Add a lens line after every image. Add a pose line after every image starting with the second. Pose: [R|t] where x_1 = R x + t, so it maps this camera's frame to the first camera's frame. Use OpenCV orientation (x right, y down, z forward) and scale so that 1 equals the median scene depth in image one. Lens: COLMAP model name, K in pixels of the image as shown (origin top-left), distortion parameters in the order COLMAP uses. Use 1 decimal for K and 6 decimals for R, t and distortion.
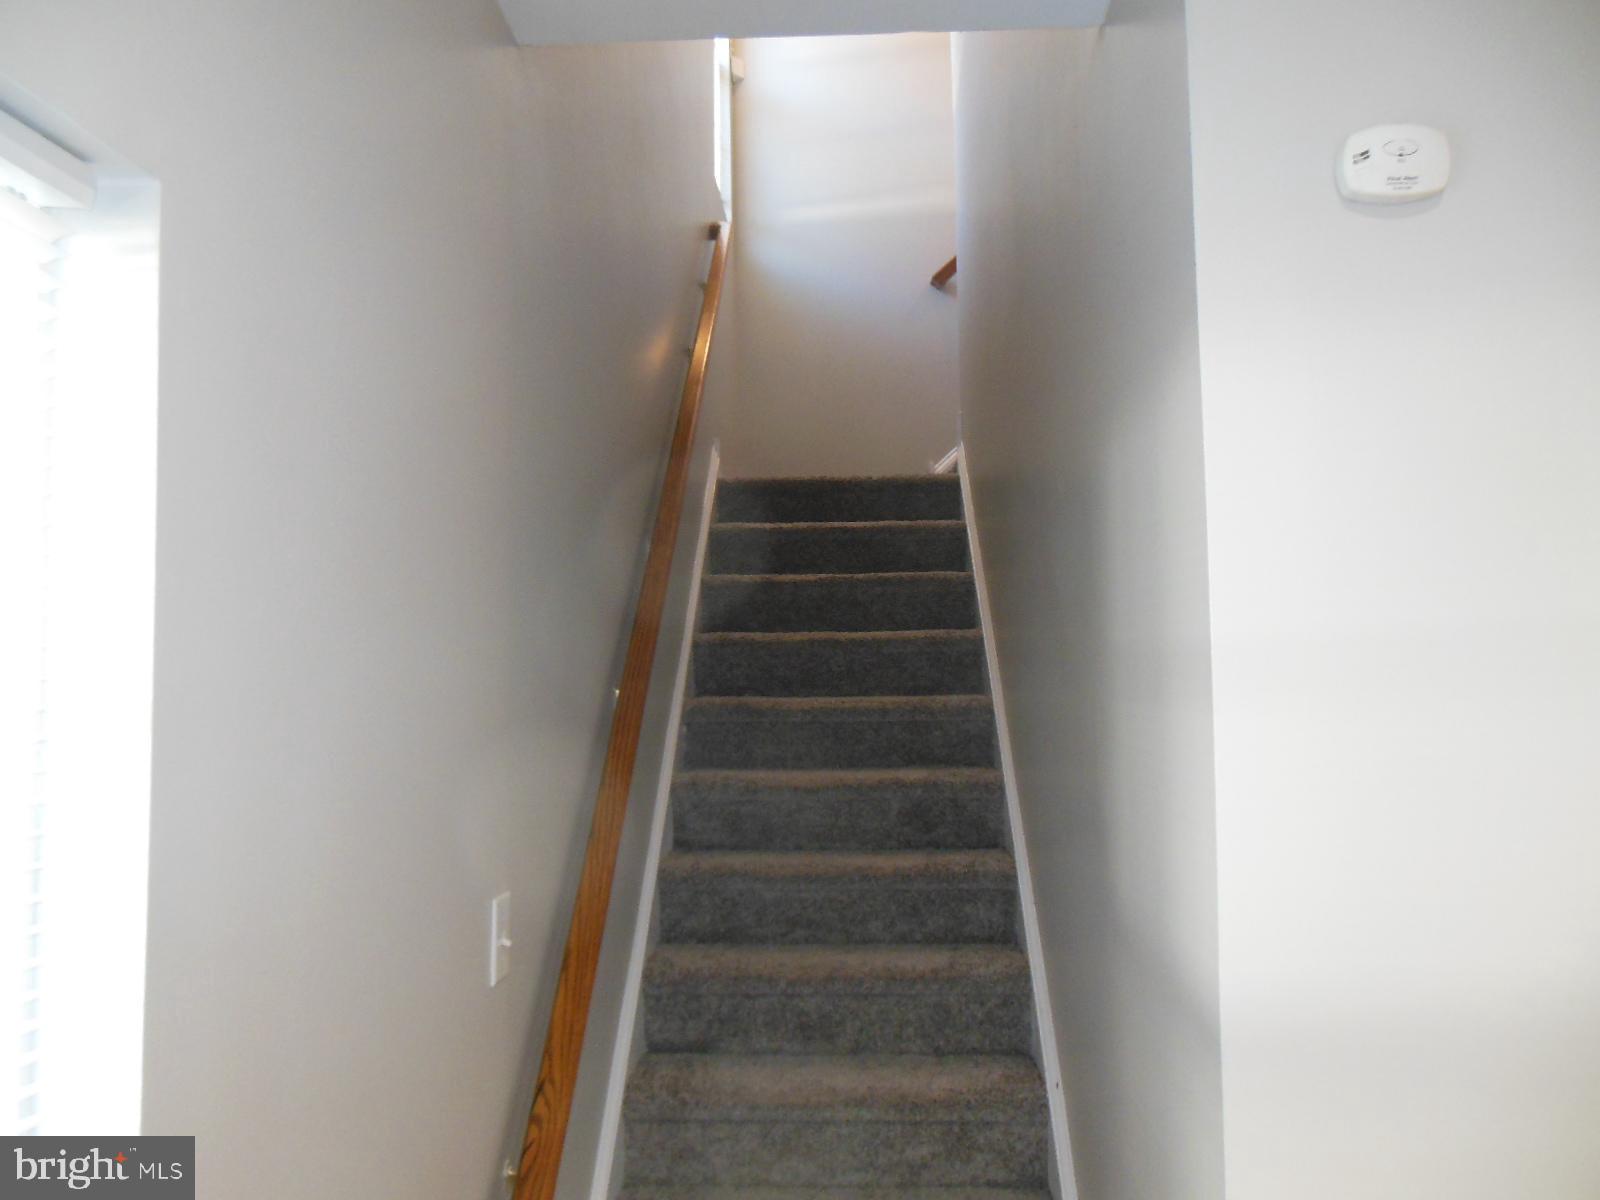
lens RADIAL K [[1216.5, 0, 800.0], [0, 1216.5, 600.0], [0, 0, 1]] dist [0.007549, 0.004000]
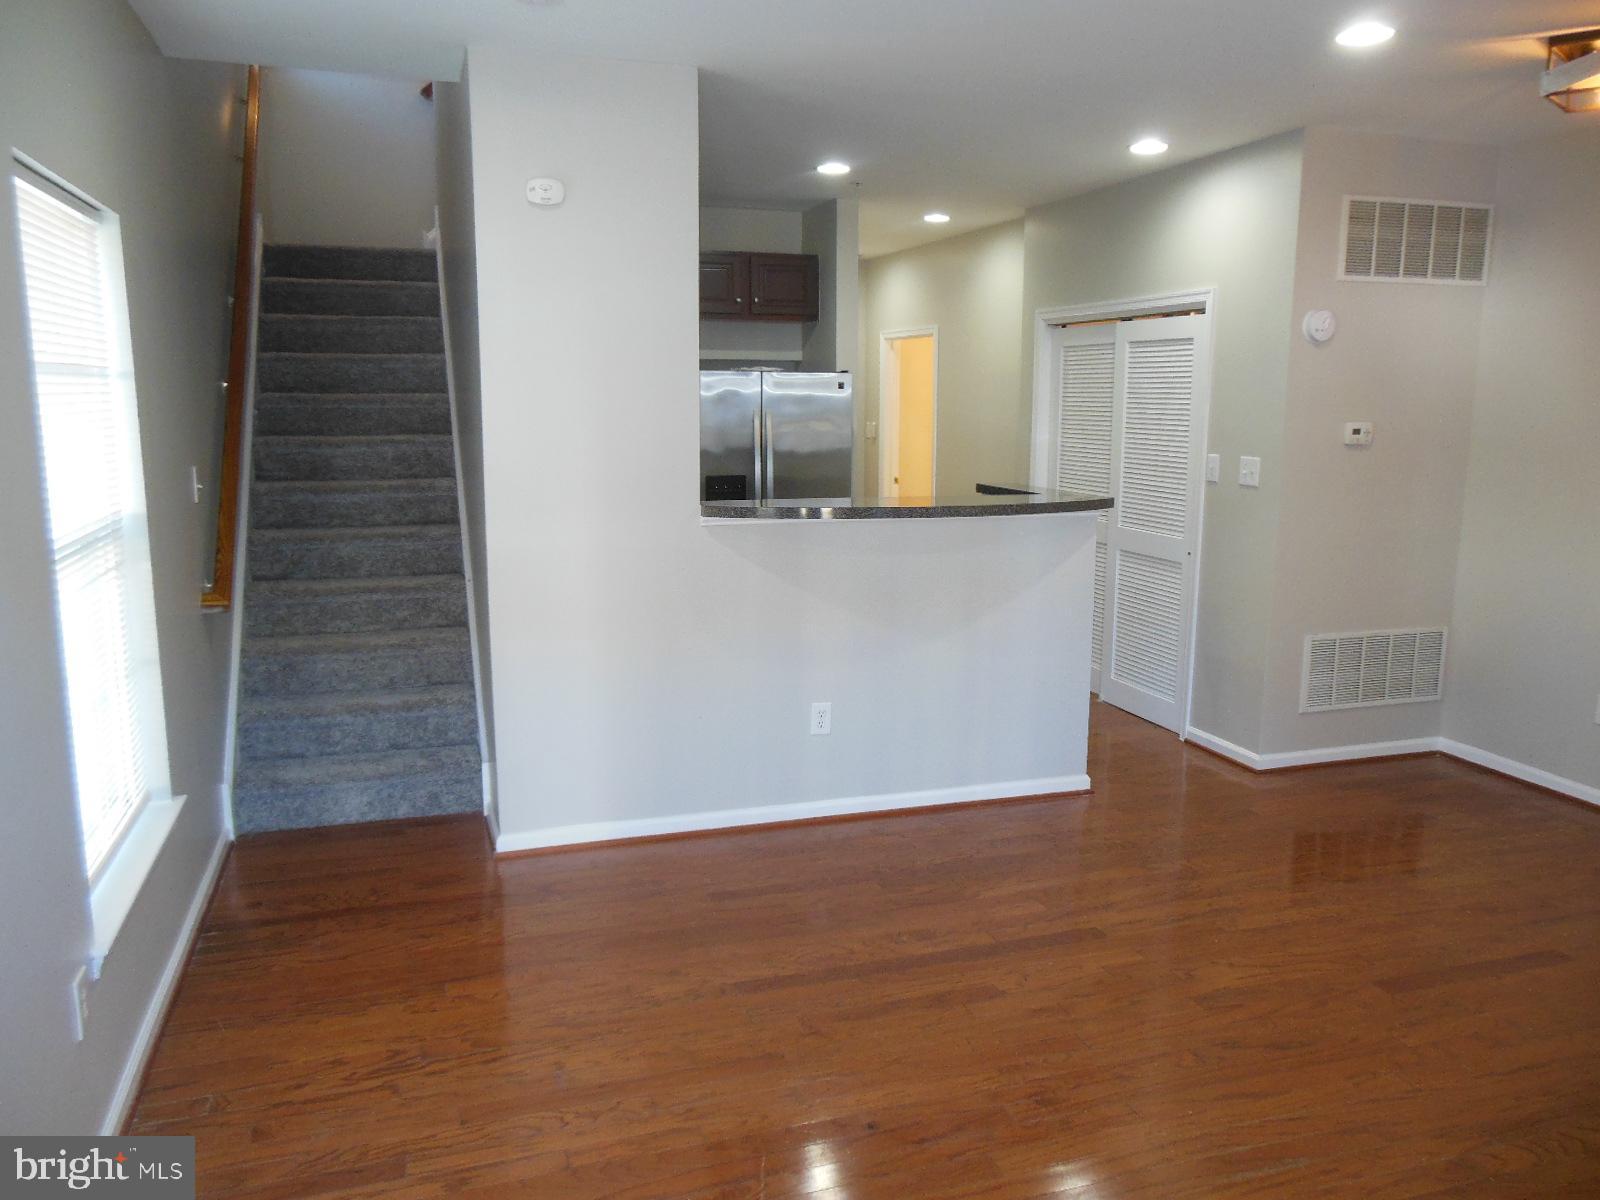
lens RADIAL K [[1171.4, 0, 800.0], [0, 1171.4, 600.0], [0, 0, 1]] dist [-0.023502, 0.002467]
pose [[0.930299, -0.046914, 0.363790, 0.004602], [-0.037805, 0.974242, 0.222313, -0.027531], [-0.364849, -0.220571, 0.904563, -0.864079]]
